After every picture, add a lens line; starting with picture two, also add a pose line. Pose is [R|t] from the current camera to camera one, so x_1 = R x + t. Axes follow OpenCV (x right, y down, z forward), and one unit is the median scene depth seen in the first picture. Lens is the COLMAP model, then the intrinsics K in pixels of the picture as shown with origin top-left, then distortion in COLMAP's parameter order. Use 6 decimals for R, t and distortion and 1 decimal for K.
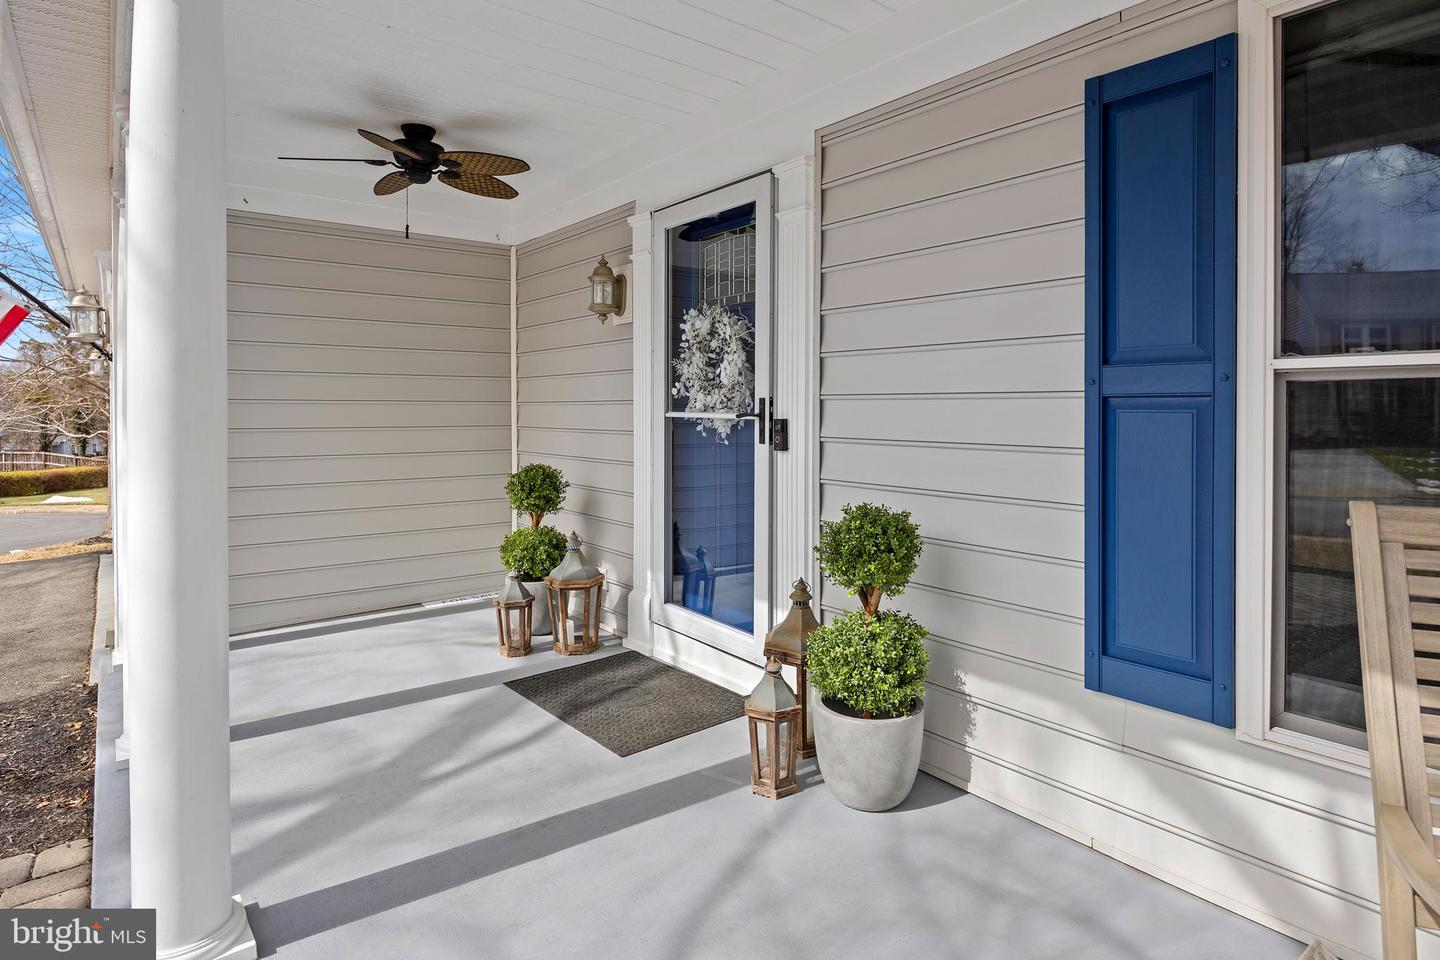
lens RADIAL K [[824.5, 0, 714.0], [0, 824.5, 413.5], [0, 0, 1]] dist [0.004491, -0.000577]
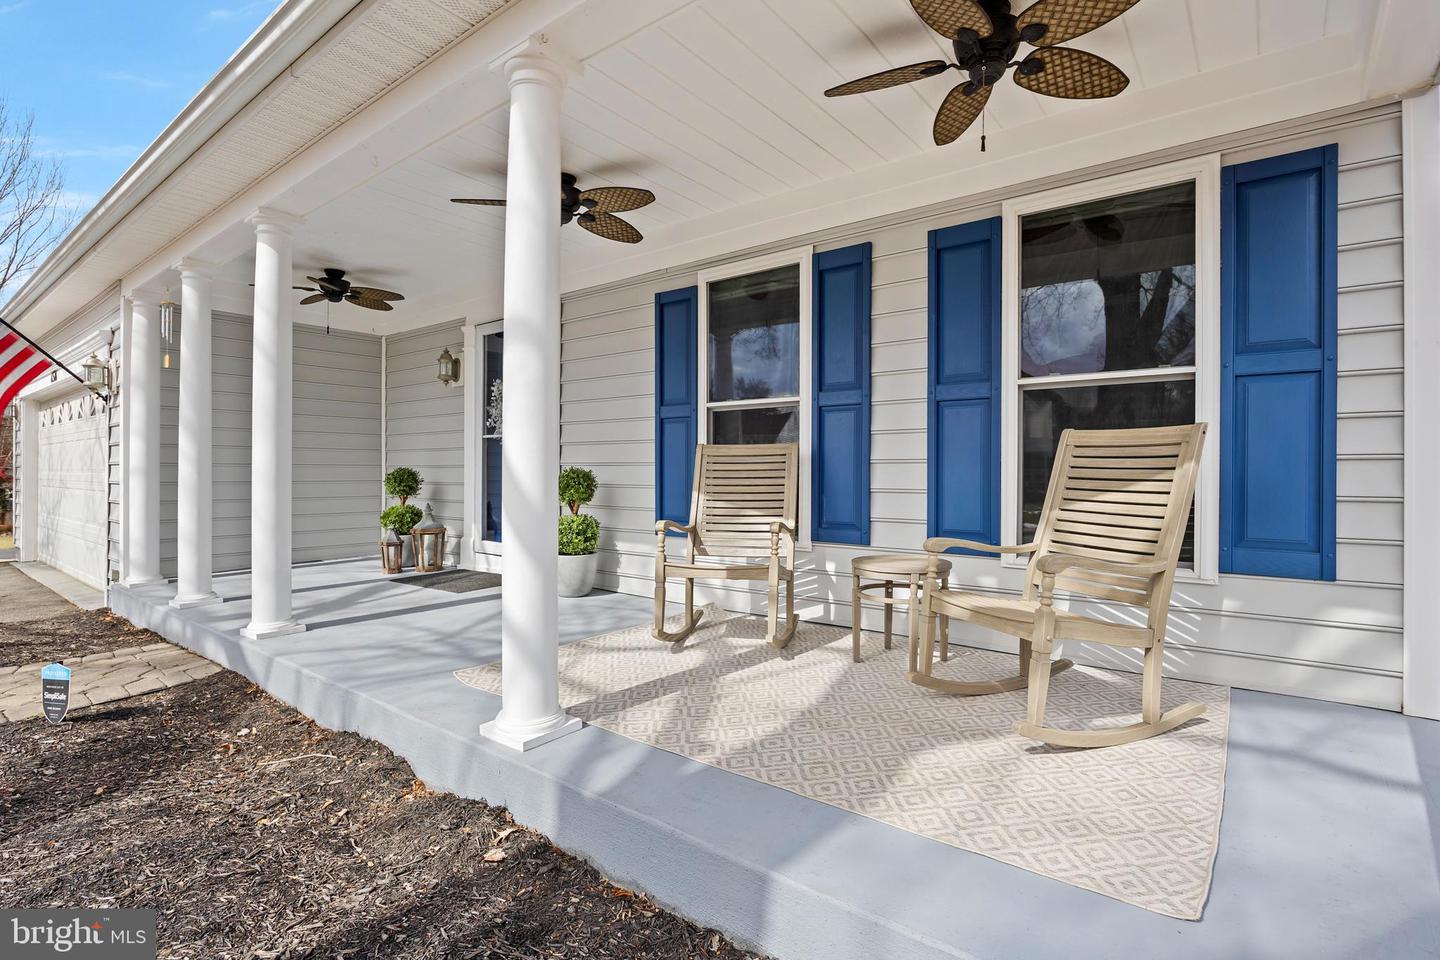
lens RADIAL K [[710.2, 0, 729.0], [0, 710.2, 473.9], [0, 0, 1]] dist [0.005236, 0.000313]
pose [[0.966704, 0.002603, 0.255882, 0.065728], [-0.001268, 0.999985, -0.005382, 0.091654], [-0.255892, 0.004878, 0.966693, -0.661414]]
